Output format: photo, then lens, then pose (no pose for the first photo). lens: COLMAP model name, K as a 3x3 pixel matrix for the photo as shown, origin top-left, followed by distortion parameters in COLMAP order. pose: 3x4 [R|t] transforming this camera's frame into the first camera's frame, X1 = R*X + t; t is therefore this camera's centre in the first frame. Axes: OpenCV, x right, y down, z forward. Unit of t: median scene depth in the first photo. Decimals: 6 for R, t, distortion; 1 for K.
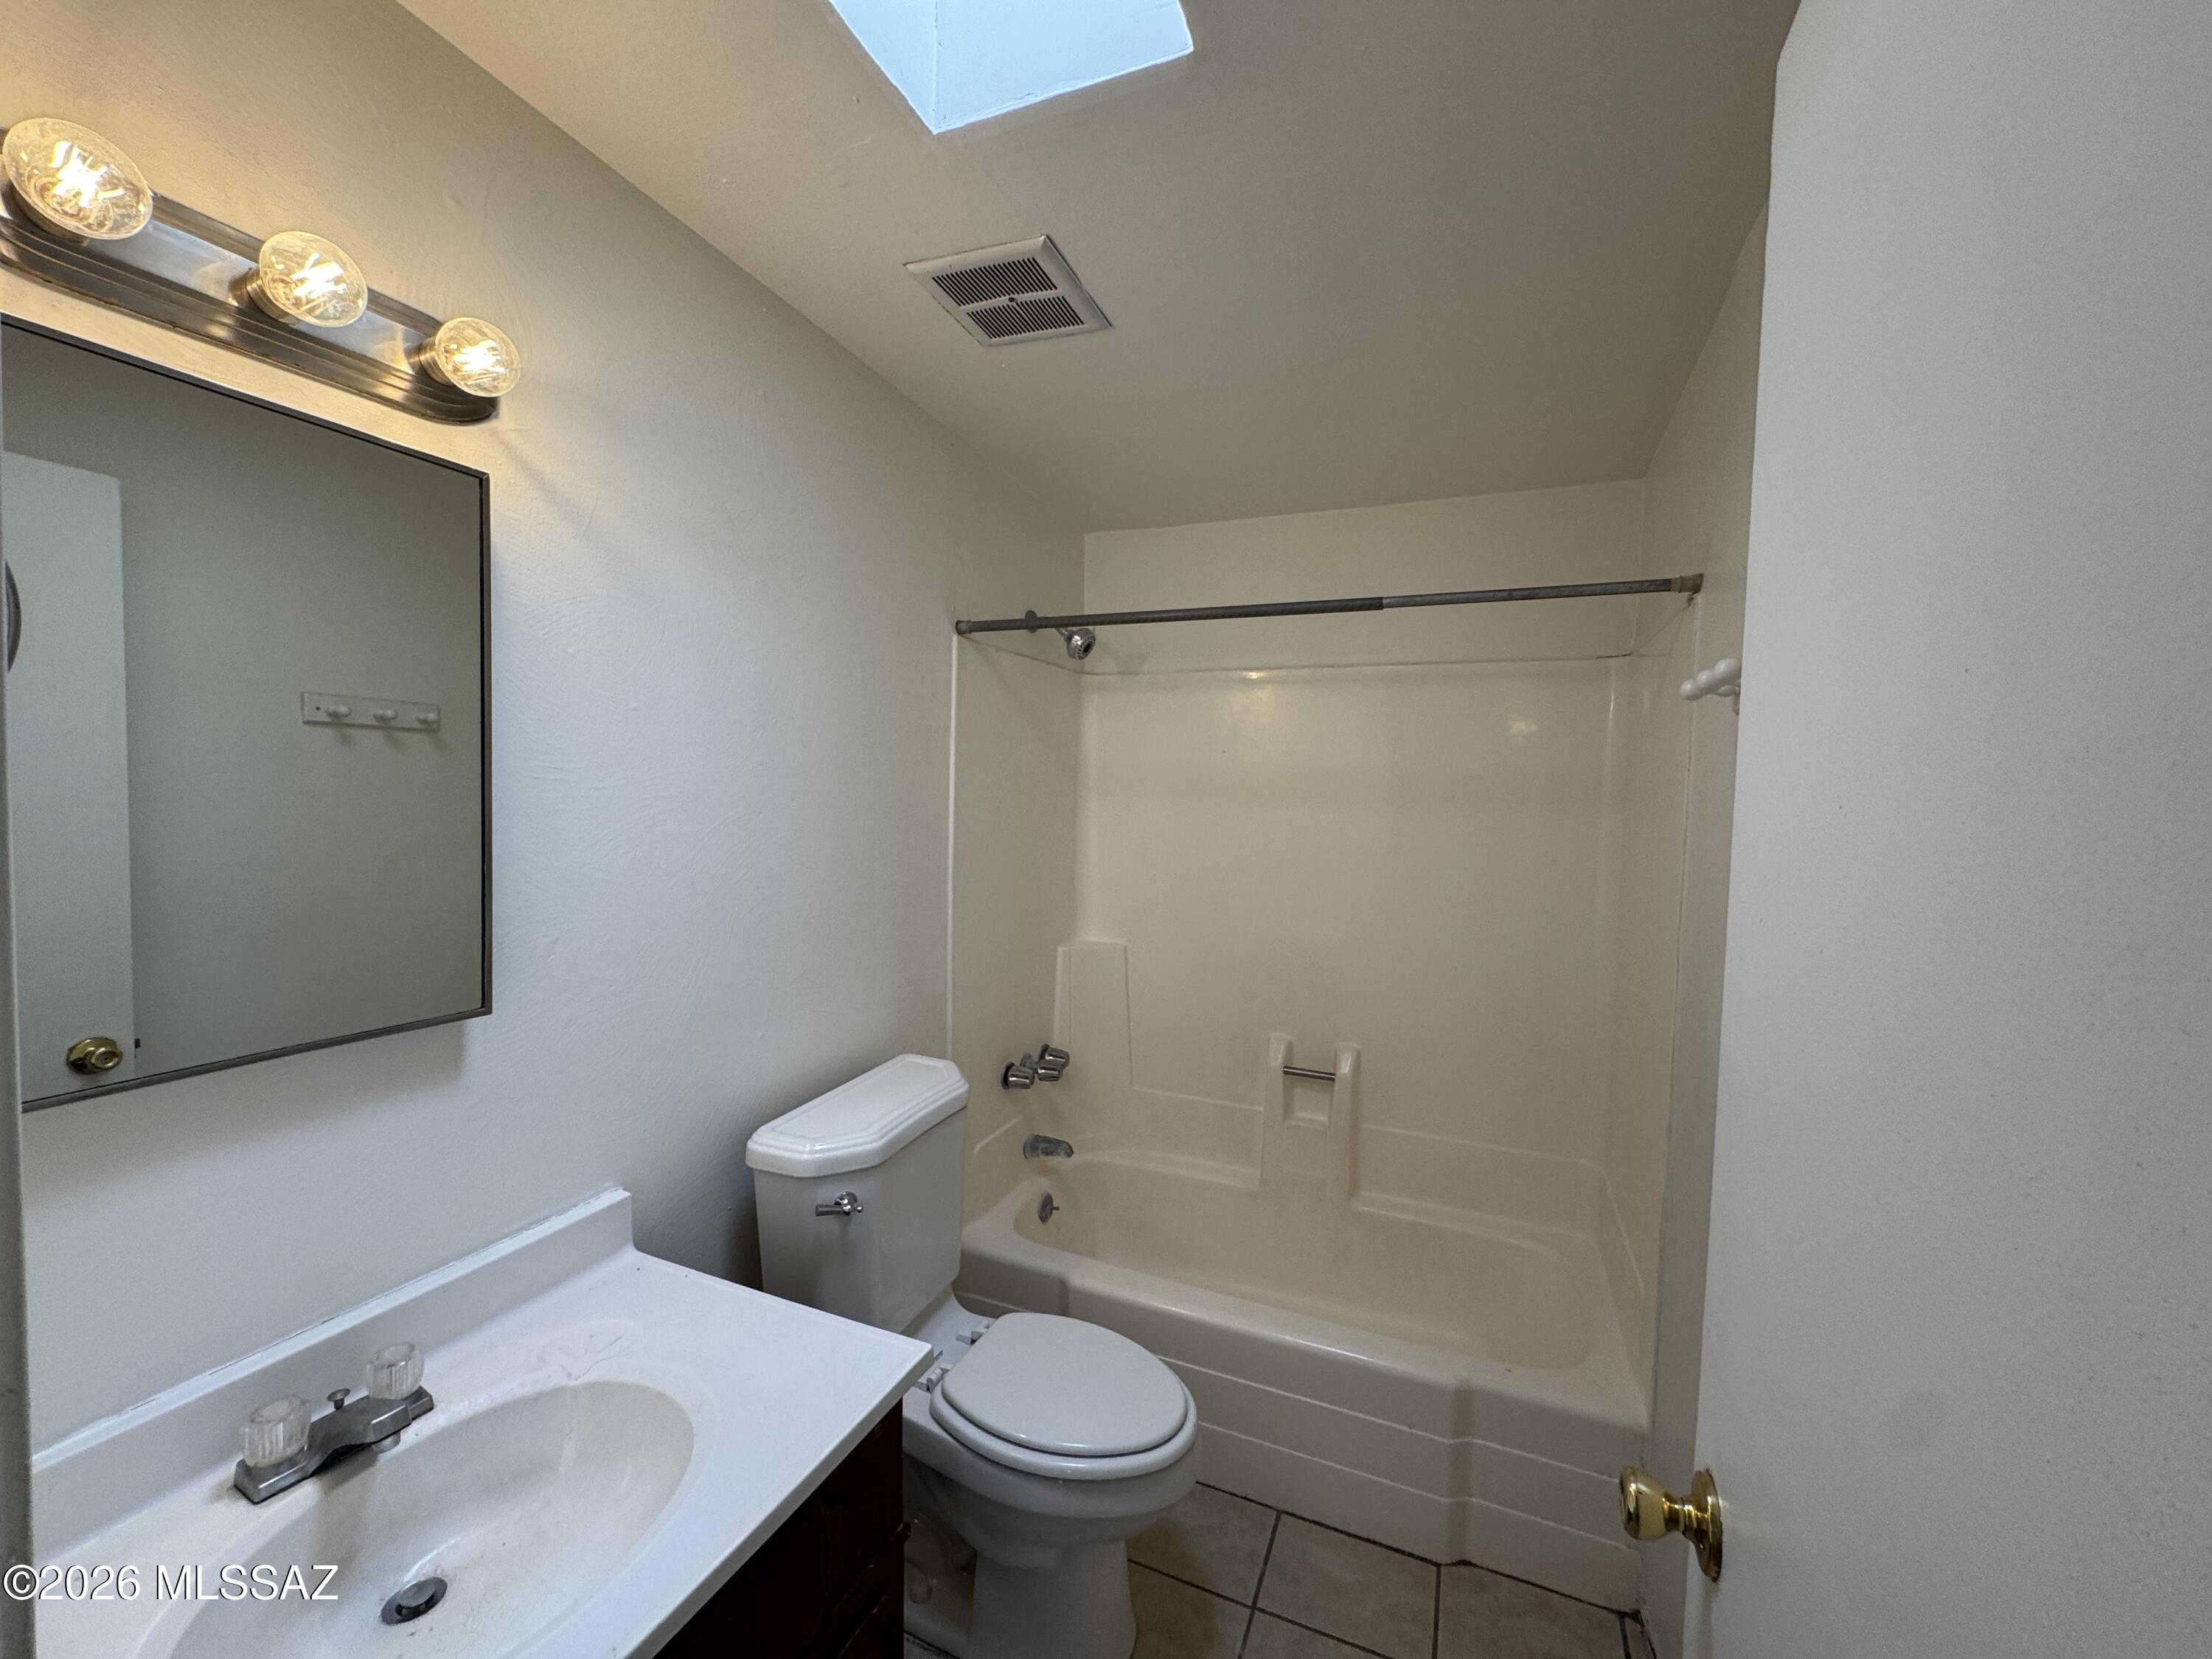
lens RADIAL K [[883.2, 0, 1104.5], [0, 883.2, 826.9], [0, 0, 1]] dist [-0.004518, 0.000872]
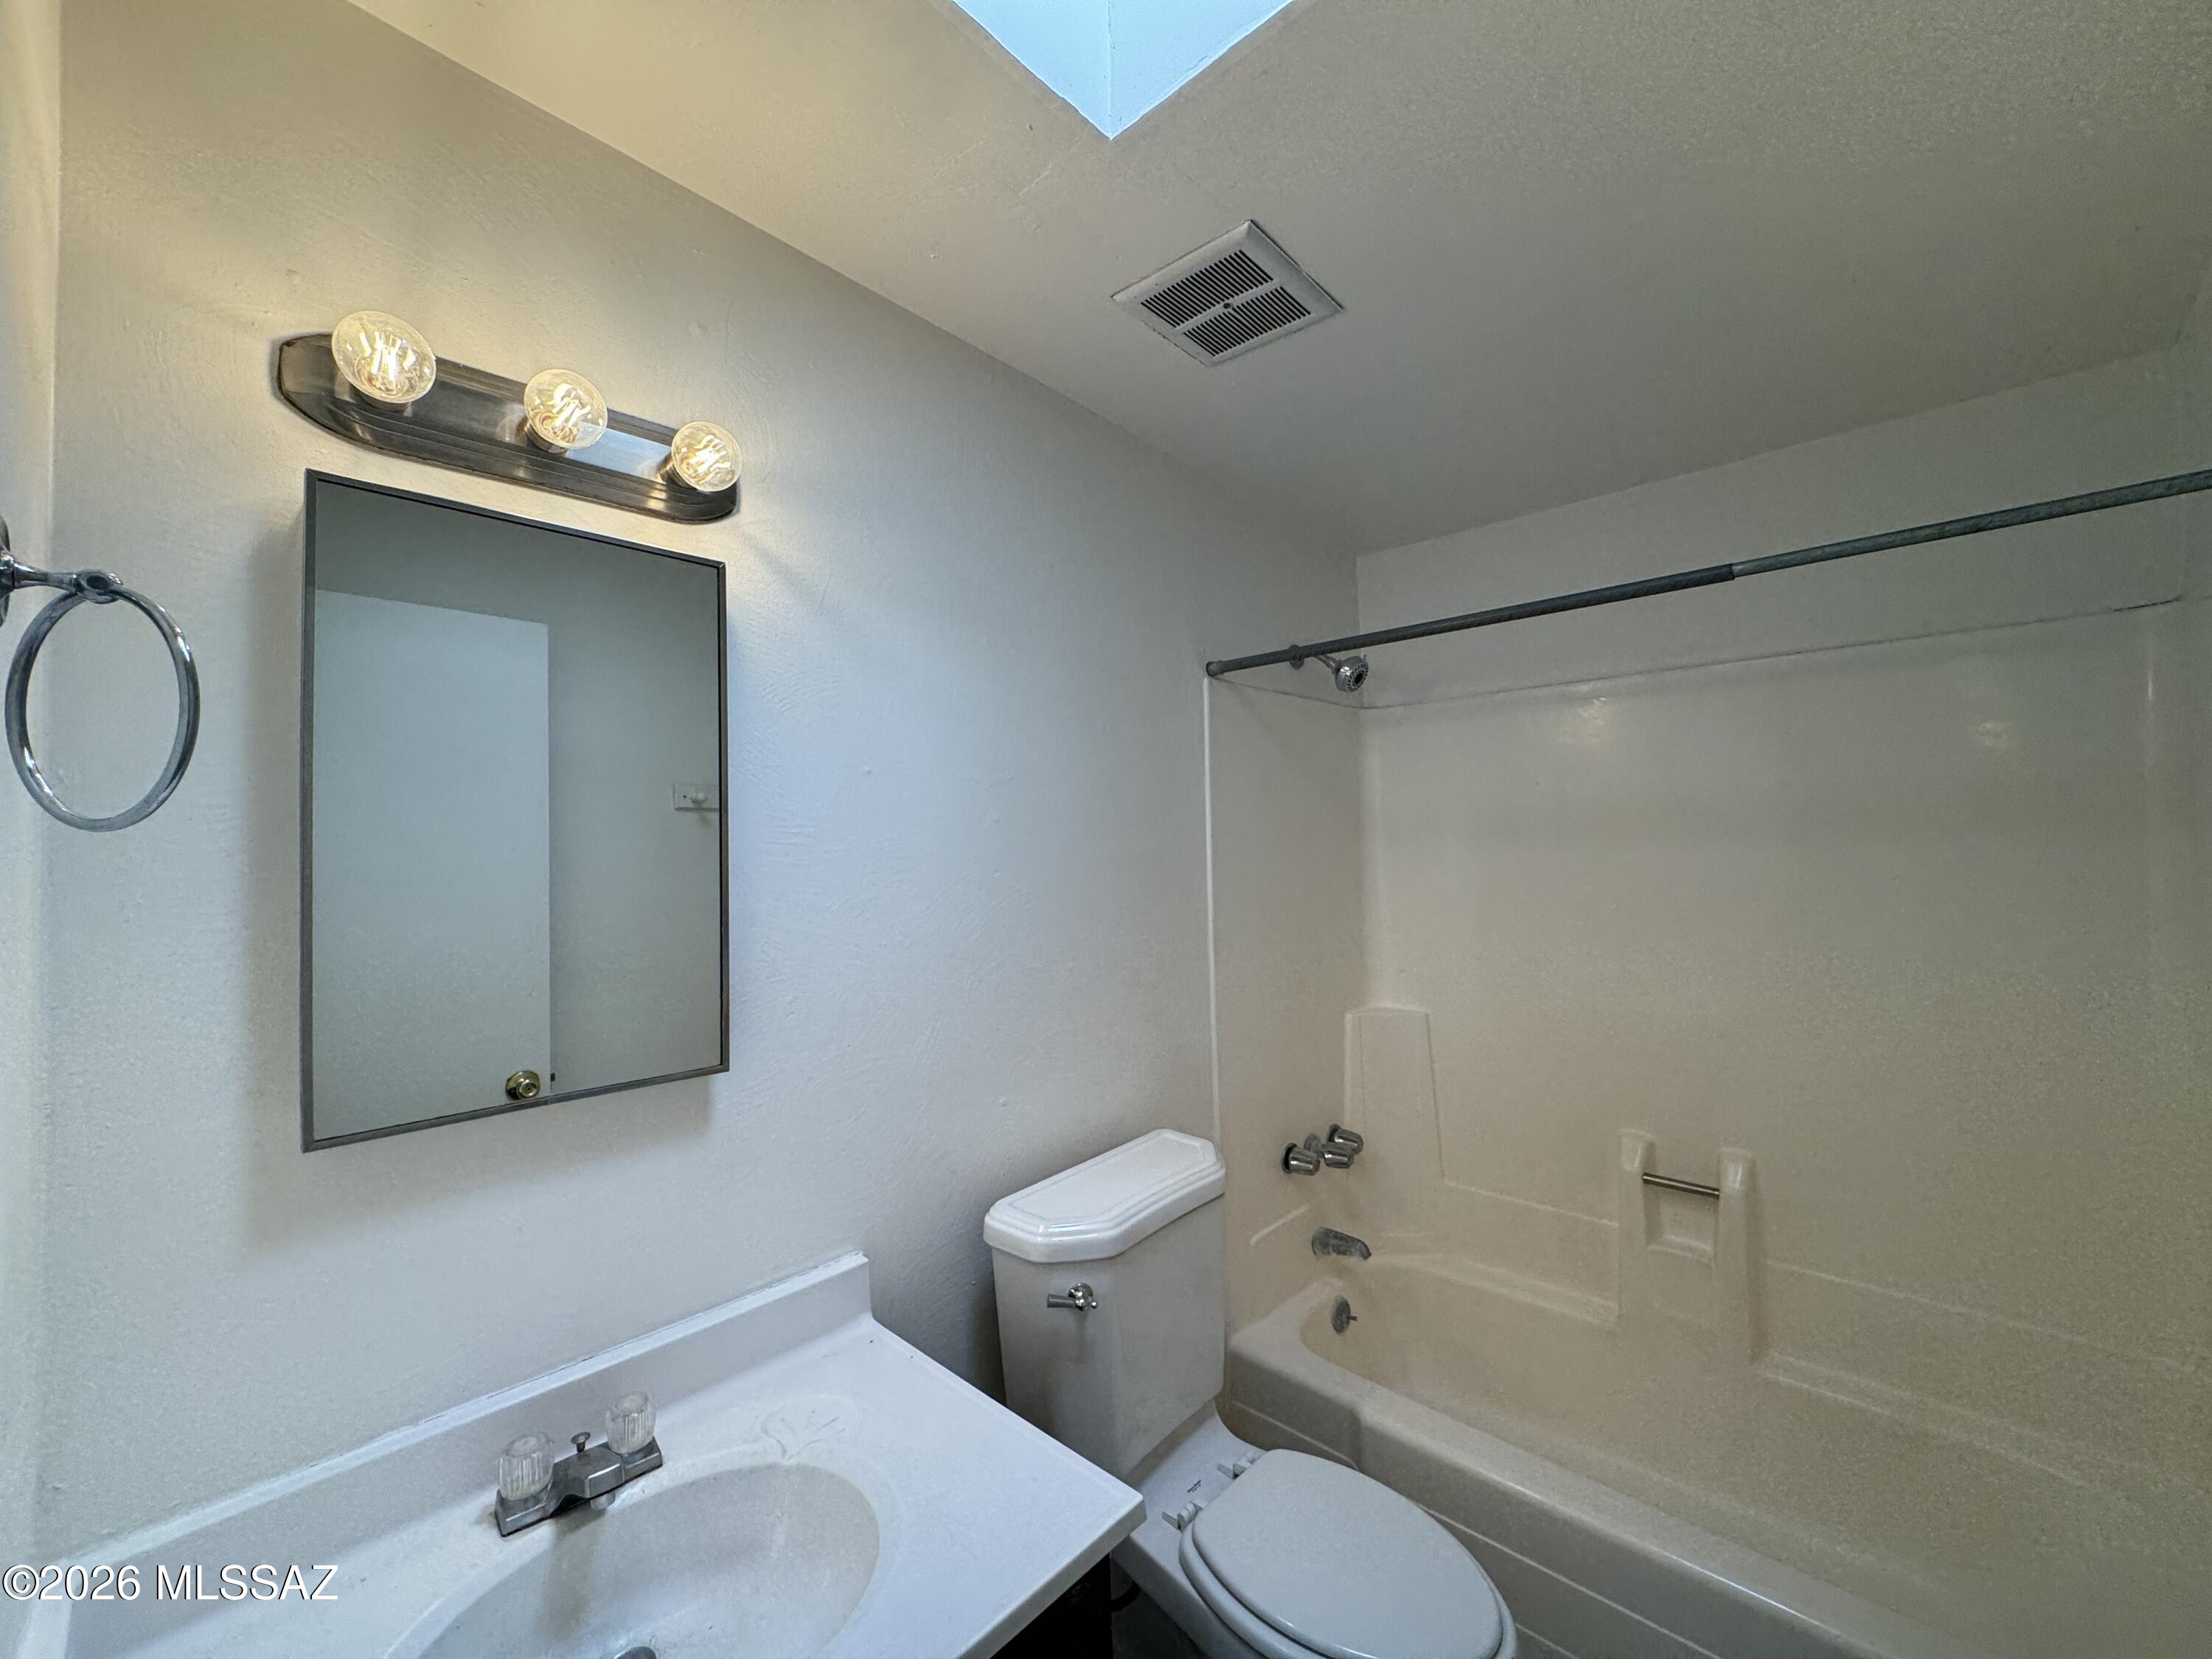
lens RADIAL K [[883.2, 0, 1104.5], [0, 883.2, 826.9], [0, 0, 1]] dist [-0.004518, 0.000872]
pose [[0.936145, -0.049416, -0.348124, 0.067349], [0.026473, 0.997170, -0.070359, 0.007185], [0.350616, 0.056650, 0.934804, 0.120102]]
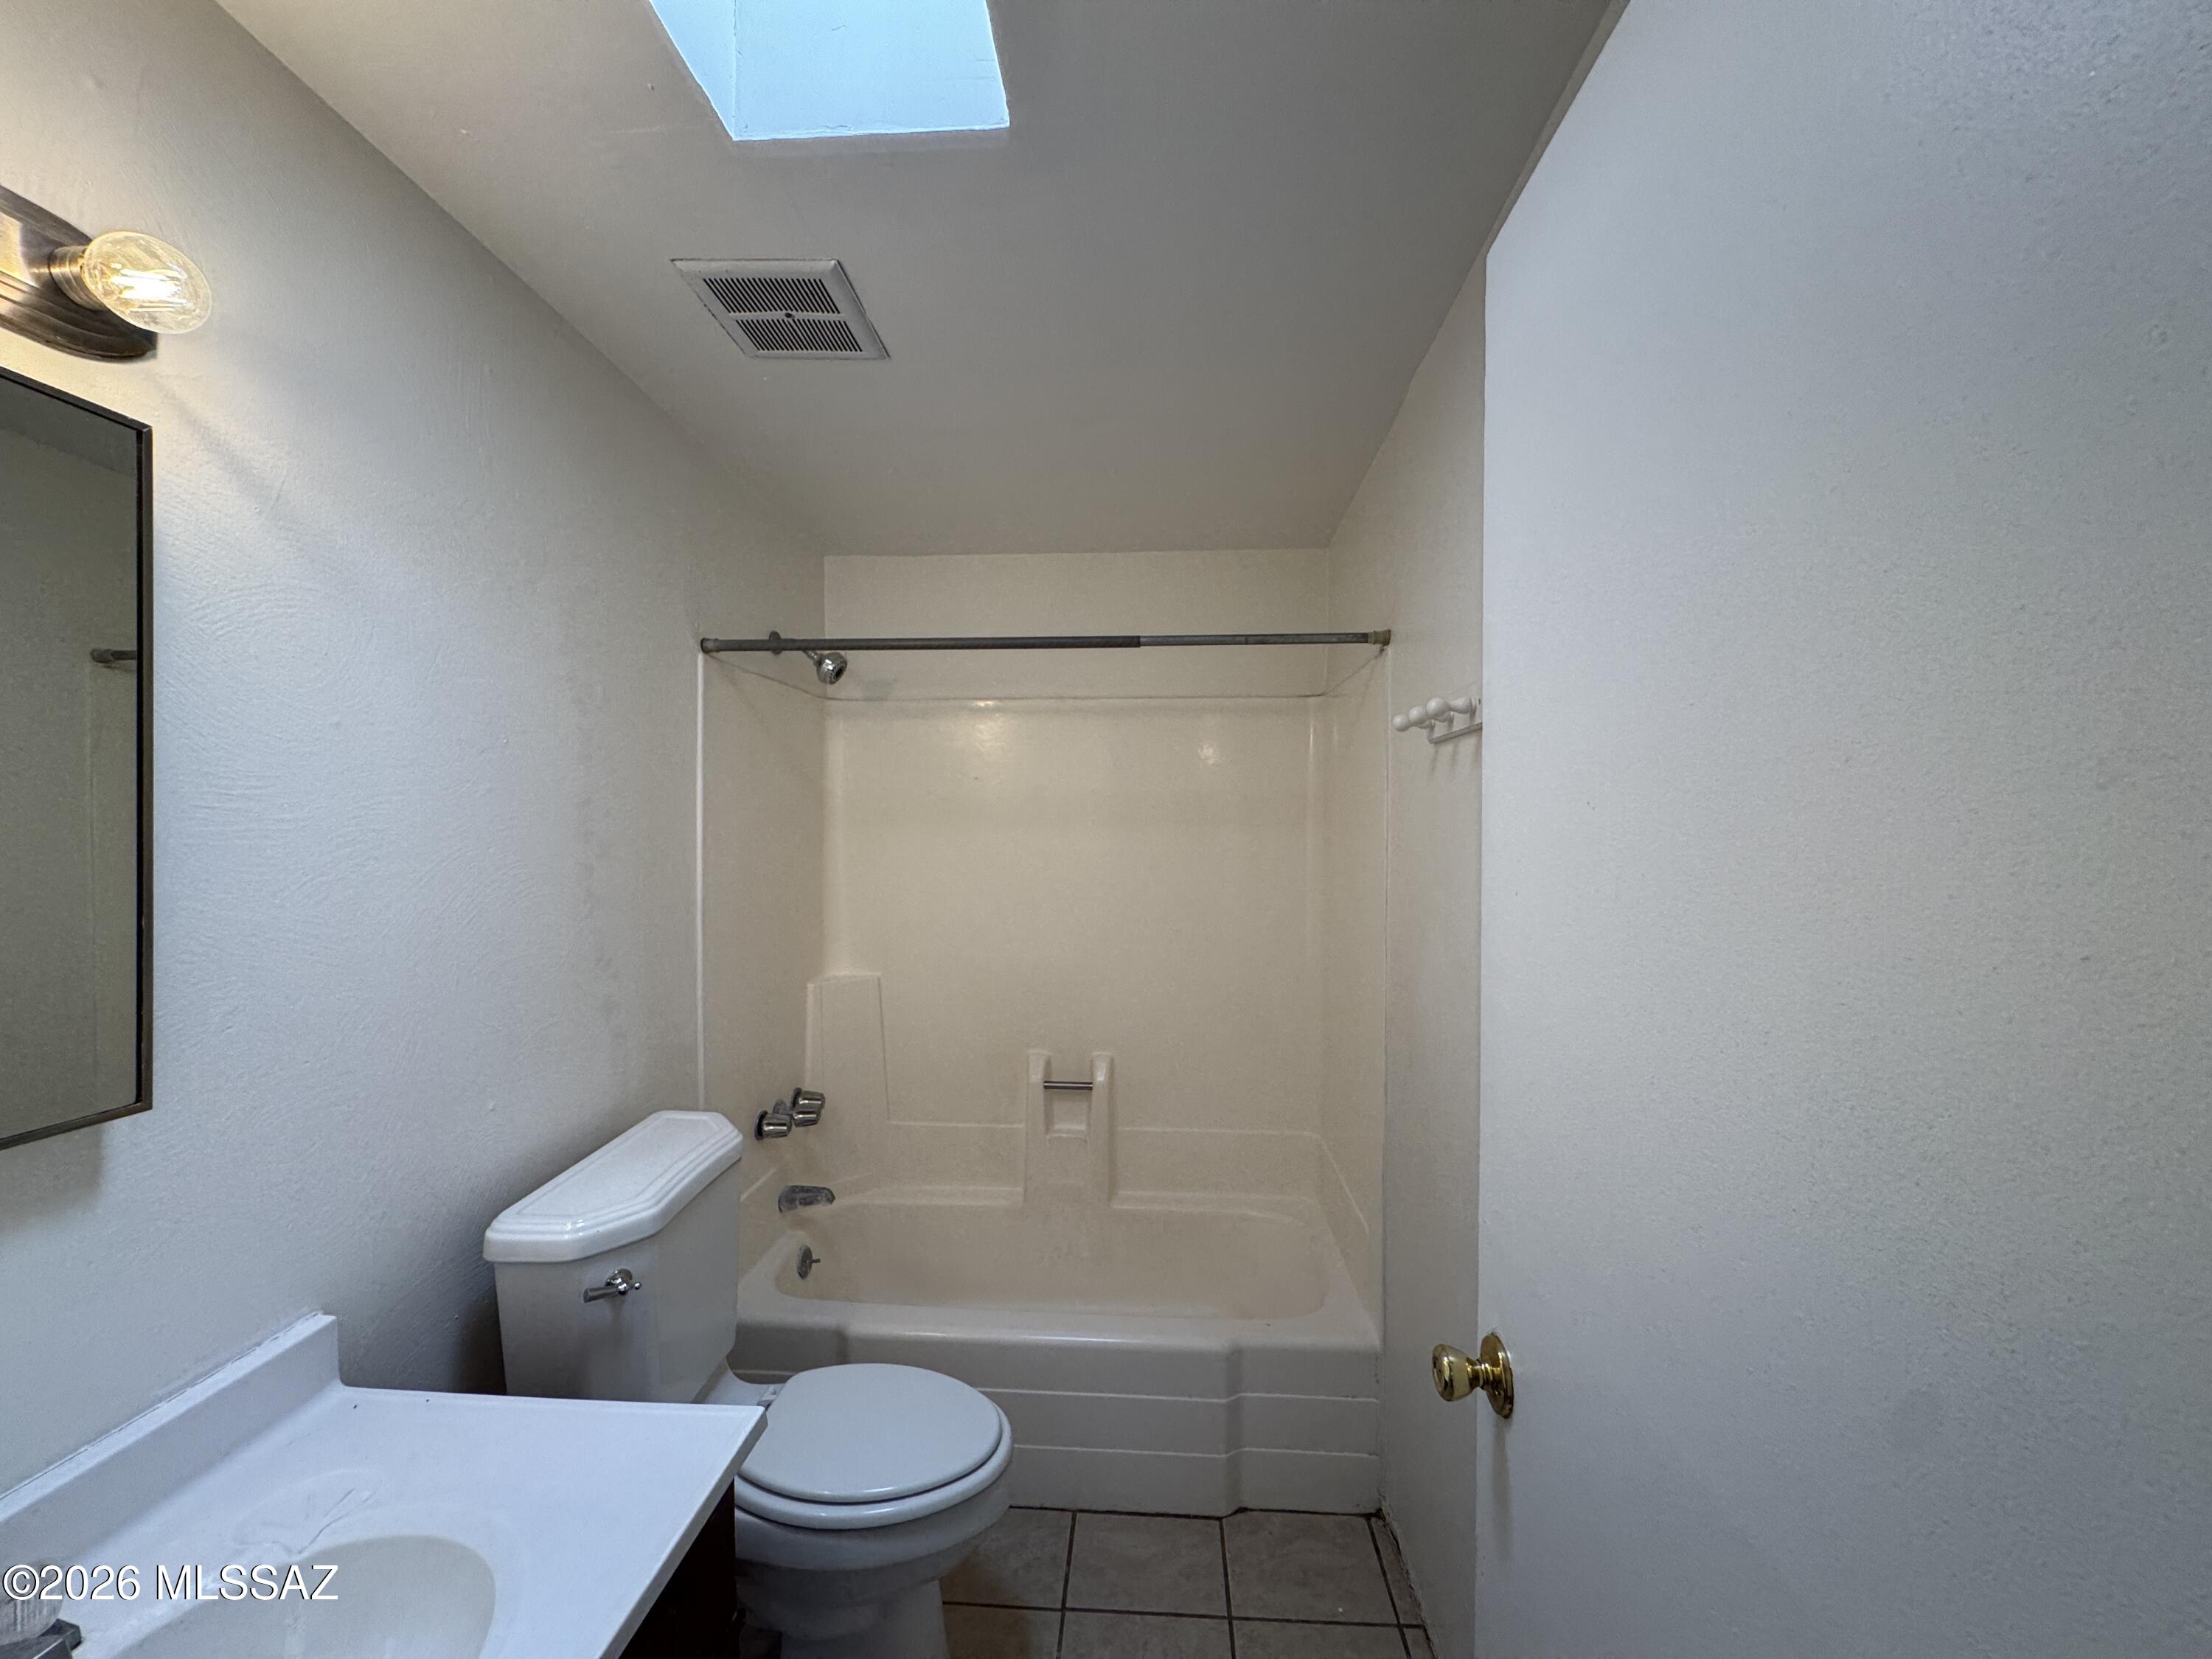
lens RADIAL K [[883.2, 0, 1104.5], [0, 883.2, 826.9], [0, 0, 1]] dist [-0.004518, 0.000872]
pose [[0.942765, -0.021619, 0.332755, -0.109822], [0.033259, 0.999016, -0.029325, 0.009538], [-0.331794, 0.038713, 0.942557, -0.016549]]
